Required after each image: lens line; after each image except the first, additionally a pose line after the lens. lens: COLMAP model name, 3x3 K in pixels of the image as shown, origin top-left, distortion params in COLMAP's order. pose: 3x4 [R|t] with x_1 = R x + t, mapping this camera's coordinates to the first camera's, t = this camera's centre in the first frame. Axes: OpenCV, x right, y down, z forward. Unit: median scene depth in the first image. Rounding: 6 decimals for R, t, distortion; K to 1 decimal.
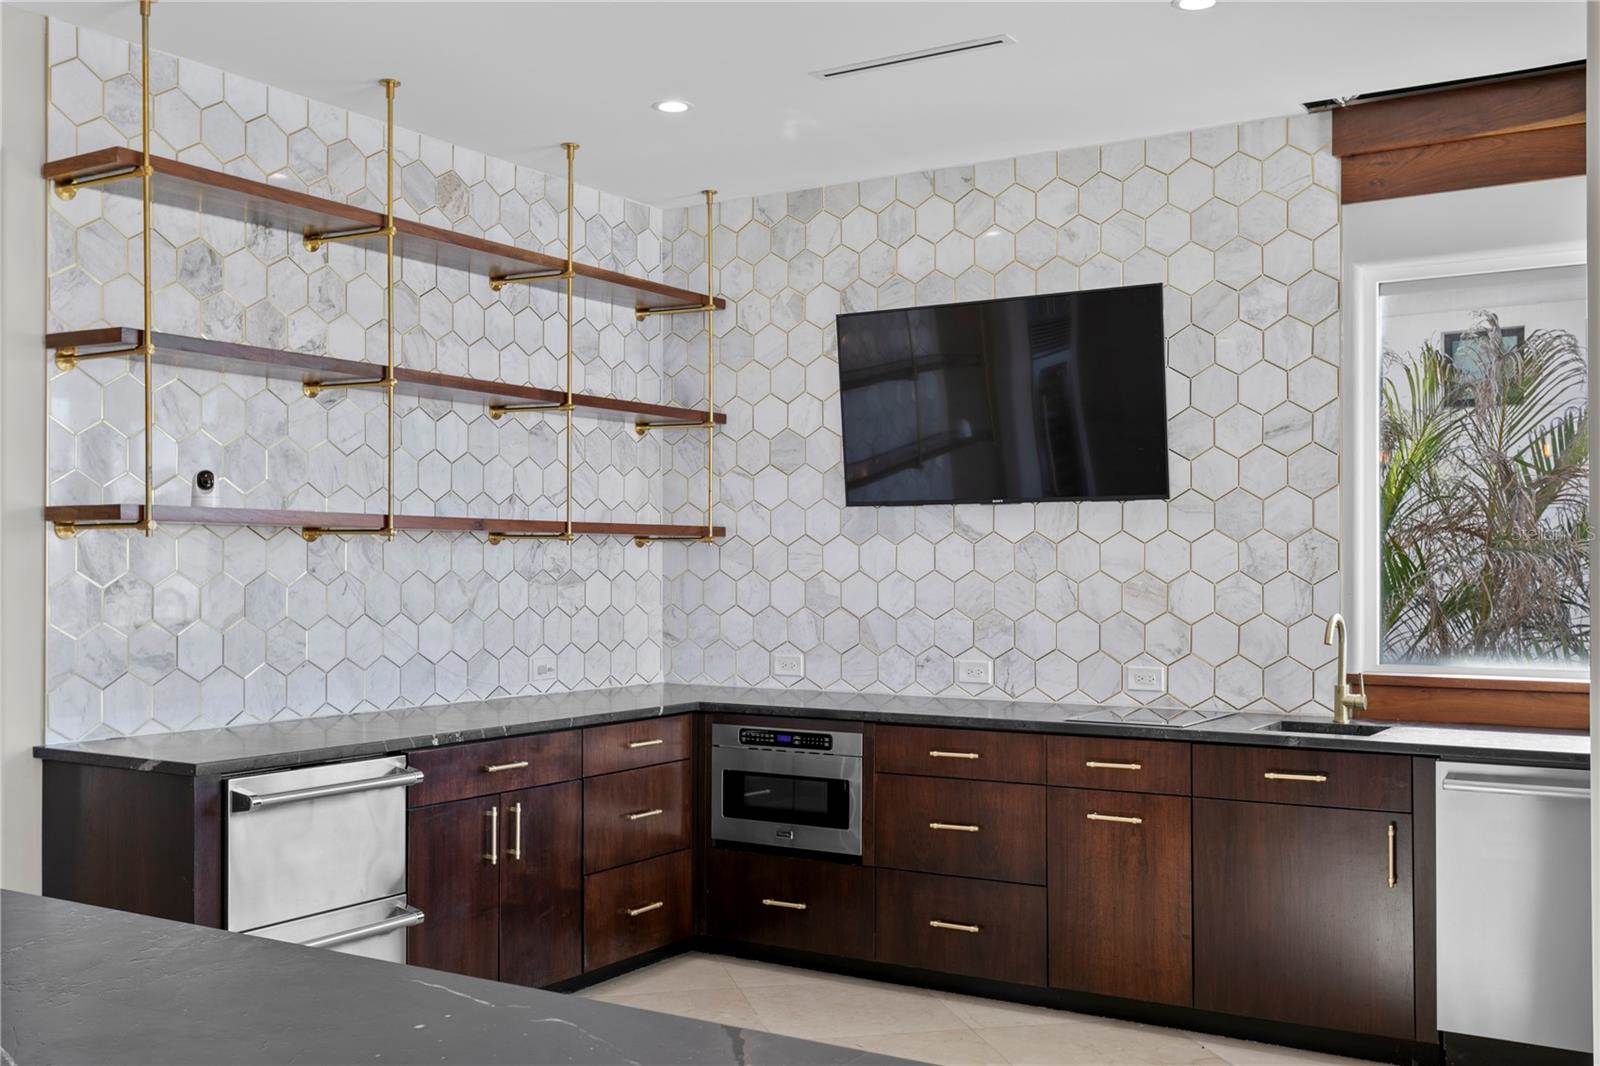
lens RADIAL K [[1583.8, 0, 798.9], [0, 1583.8, 536.5], [0, 0, 1]] dist [0.009731, 0.009349]
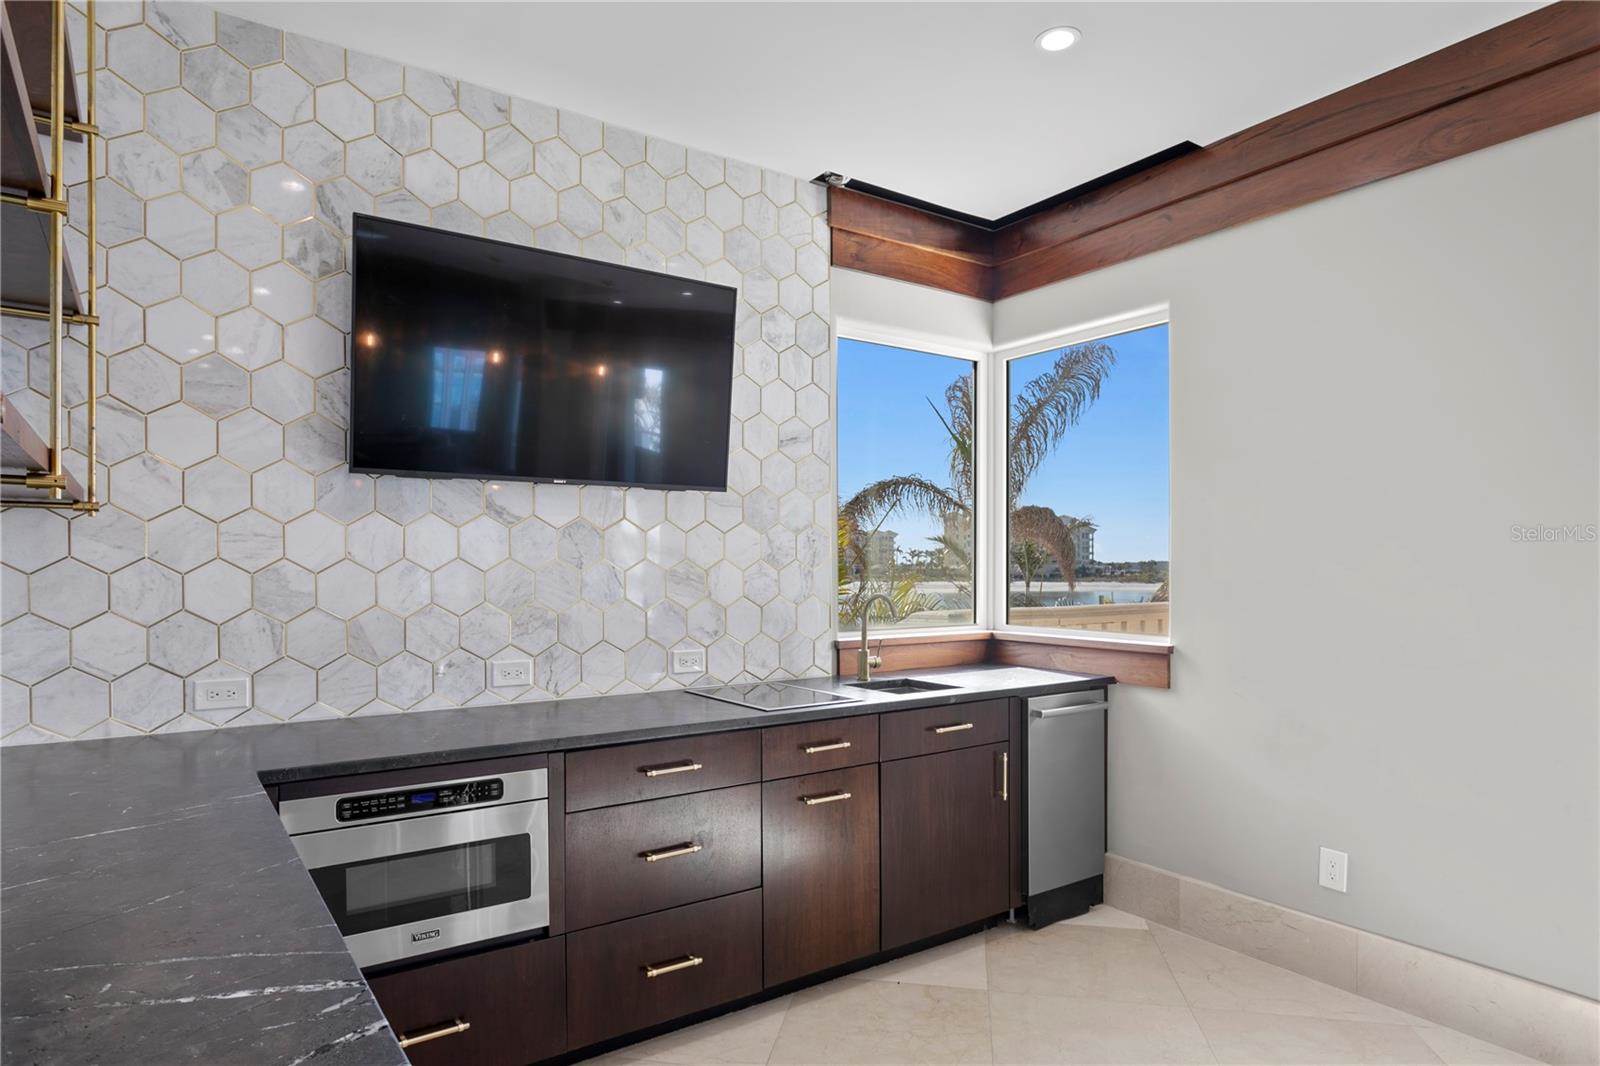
lens RADIAL K [[928.6, 0, 799.1], [0, 928.6, 559.5], [0, 0, 1]] dist [-0.004185, 0.000085]
pose [[0.392611, 0.002372, 0.919702, -0.308526], [-0.018162, 0.999822, 0.005175, 0.017064], [-0.919525, -0.018735, 0.392584, 0.668054]]
